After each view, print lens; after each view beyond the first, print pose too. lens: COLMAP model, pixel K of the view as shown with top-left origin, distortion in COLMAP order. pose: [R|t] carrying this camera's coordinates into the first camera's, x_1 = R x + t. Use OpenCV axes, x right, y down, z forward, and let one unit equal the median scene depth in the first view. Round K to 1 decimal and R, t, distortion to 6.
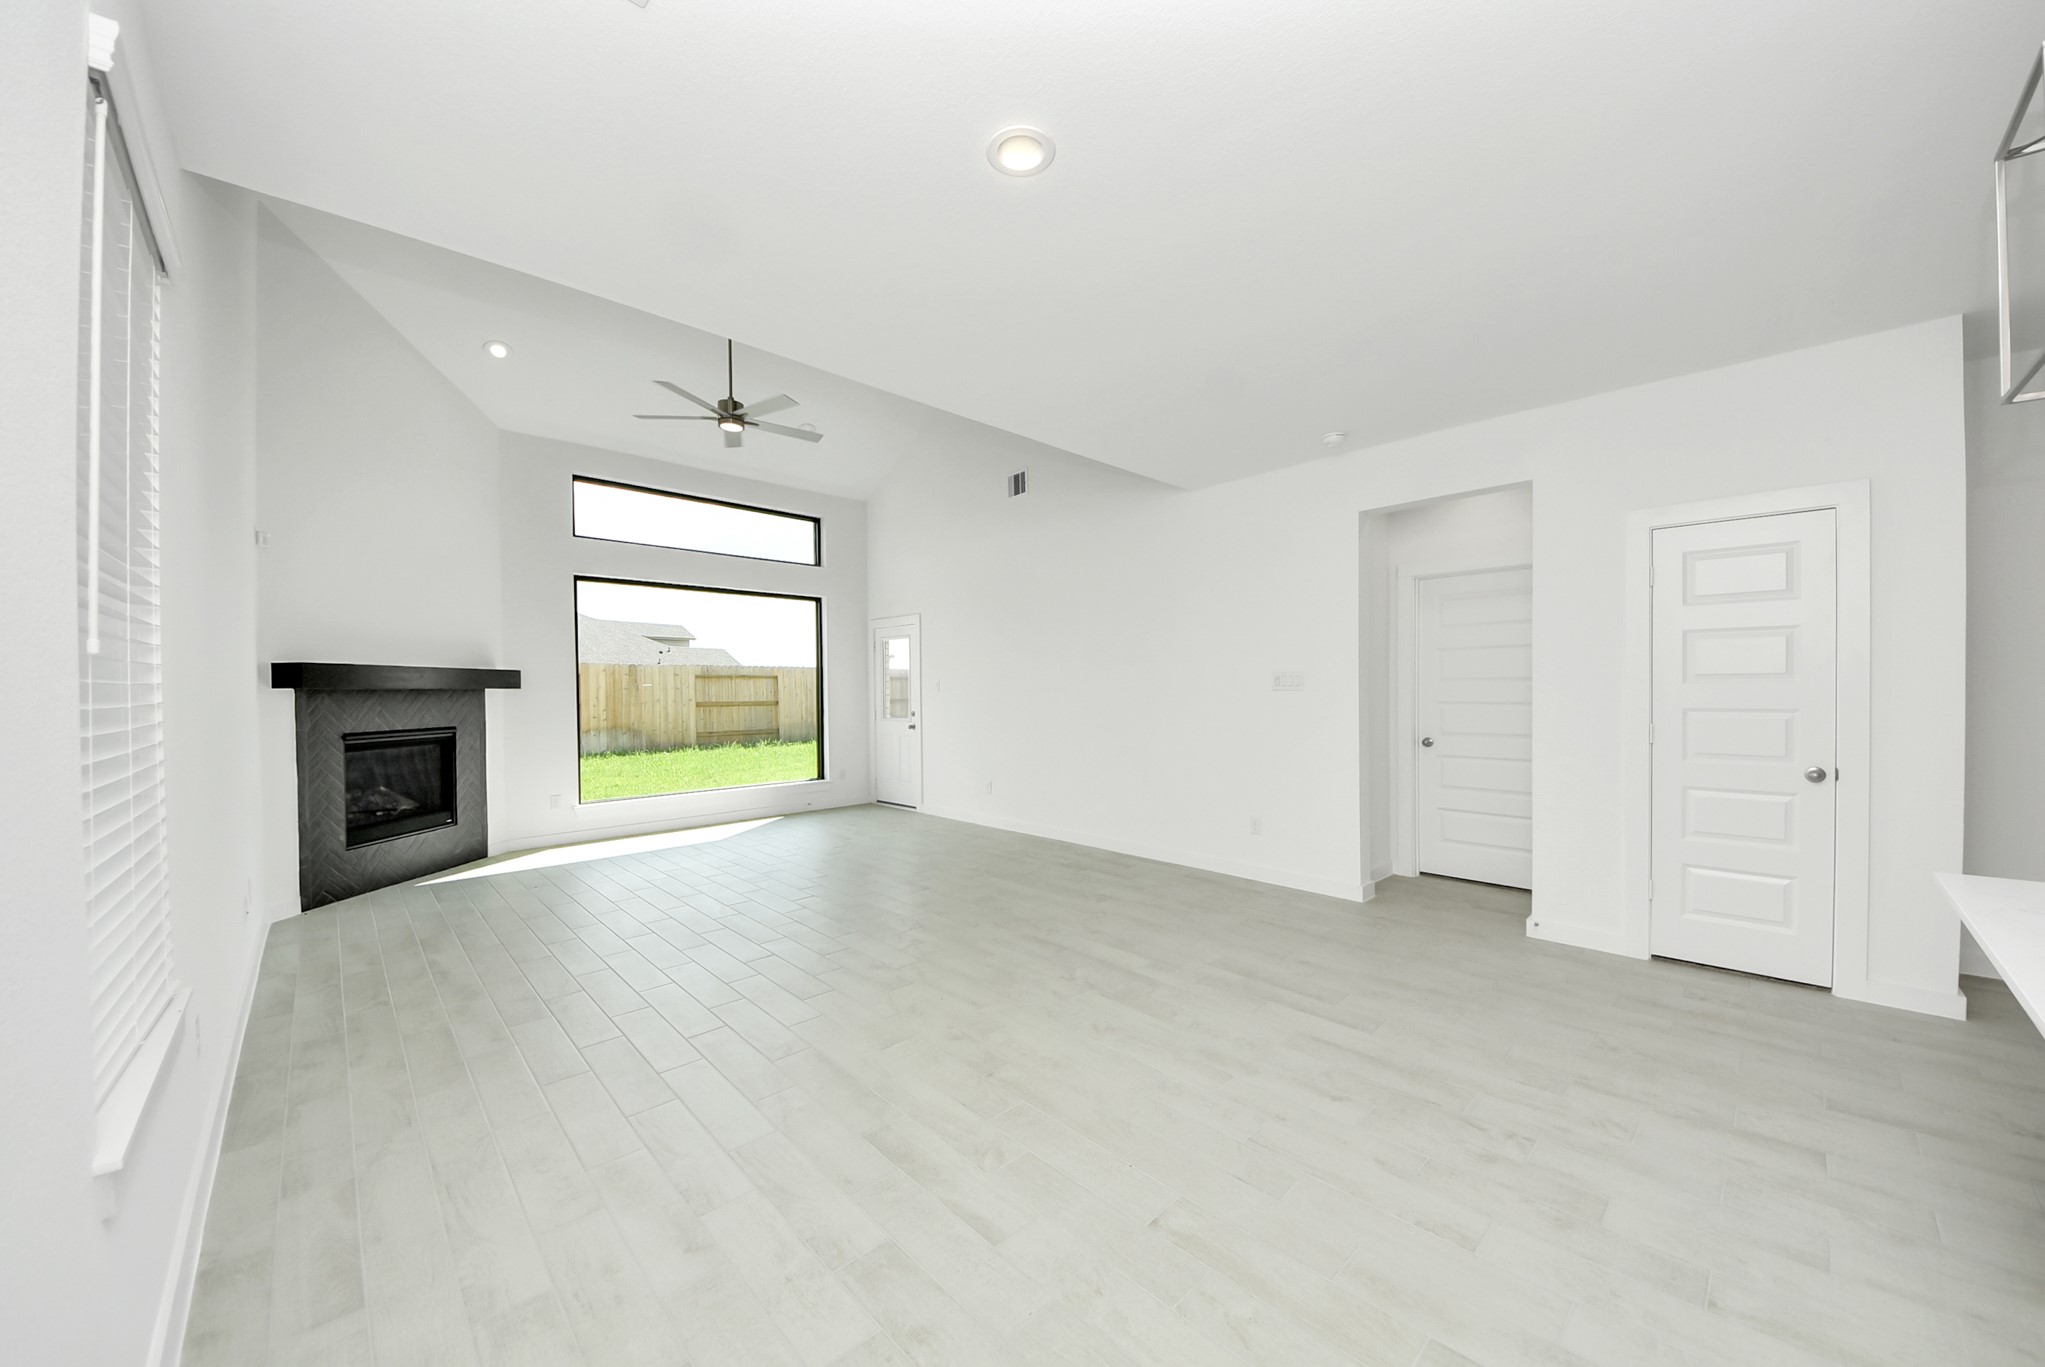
lens RADIAL K [[738.0, 0, 1042.2], [0, 738.0, 698.0], [0, 0, 1]] dist [0.000674, -0.000081]
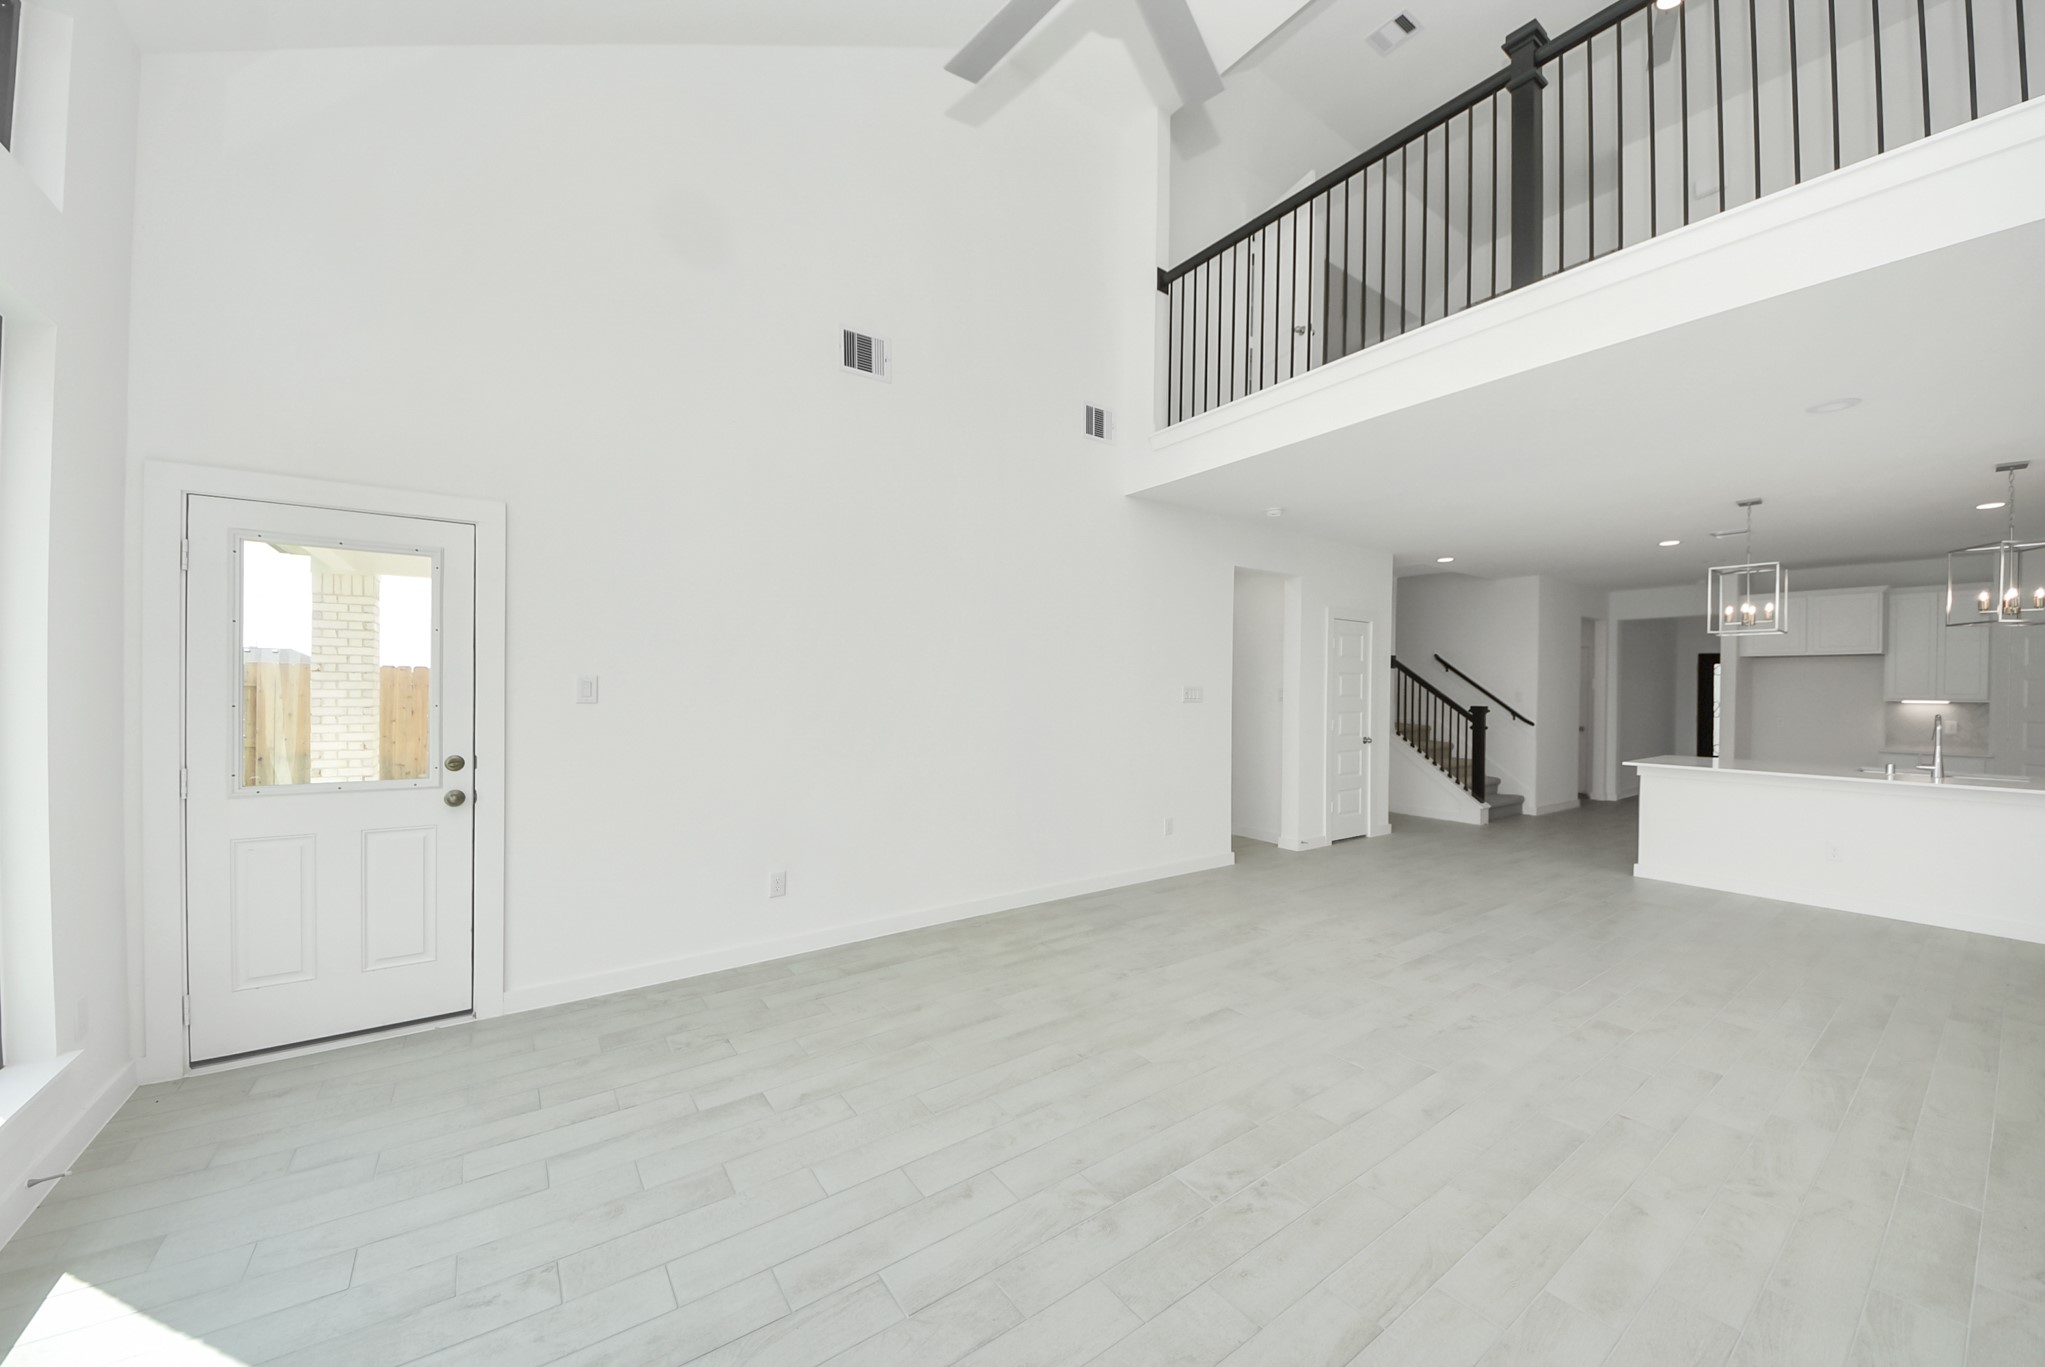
lens RADIAL K [[724.8, 0, 1035.0], [0, 724.8, 697.8], [0, 0, 1]] dist [0.049730, -0.027968]
pose [[0.150102, -0.003649, 0.988664, -0.667739], [0.004658, 0.999985, 0.002983, -0.015953], [-0.988660, 0.004157, 0.150116, 0.871090]]
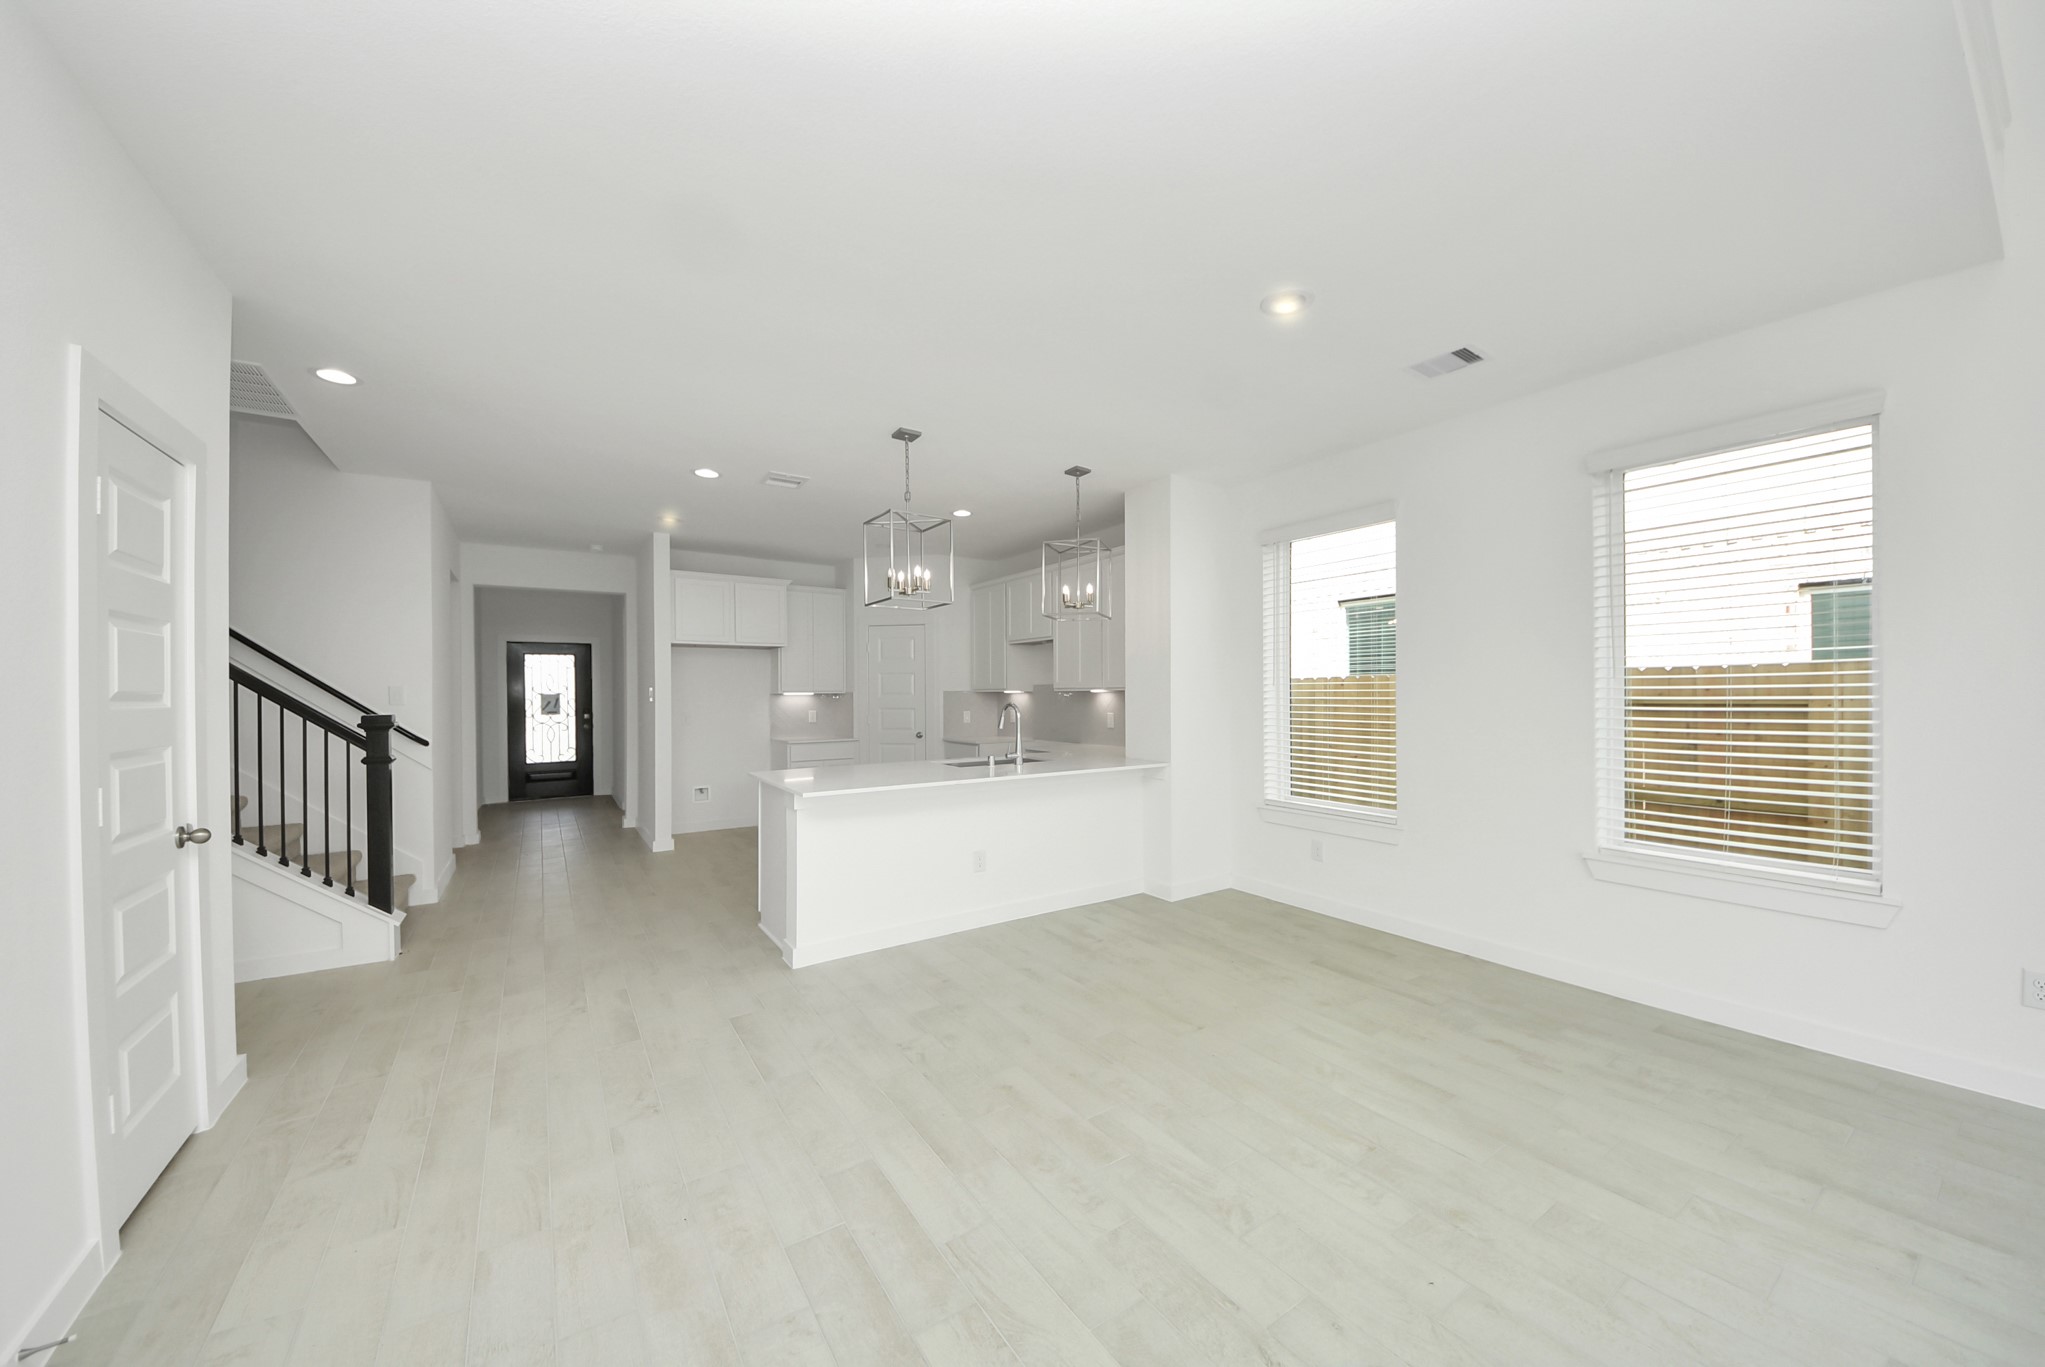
lens RADIAL K [[737.1, 0, 1056.8], [0, 737.1, 692.5], [0, 0, 1]] dist [0.000621, -0.000046]
pose [[-0.986939, 0.011918, 0.160654, 0.062373], [0.014449, 0.999789, 0.014591, -0.013682], [-0.160446, 0.016722, -0.986903, 0.817727]]
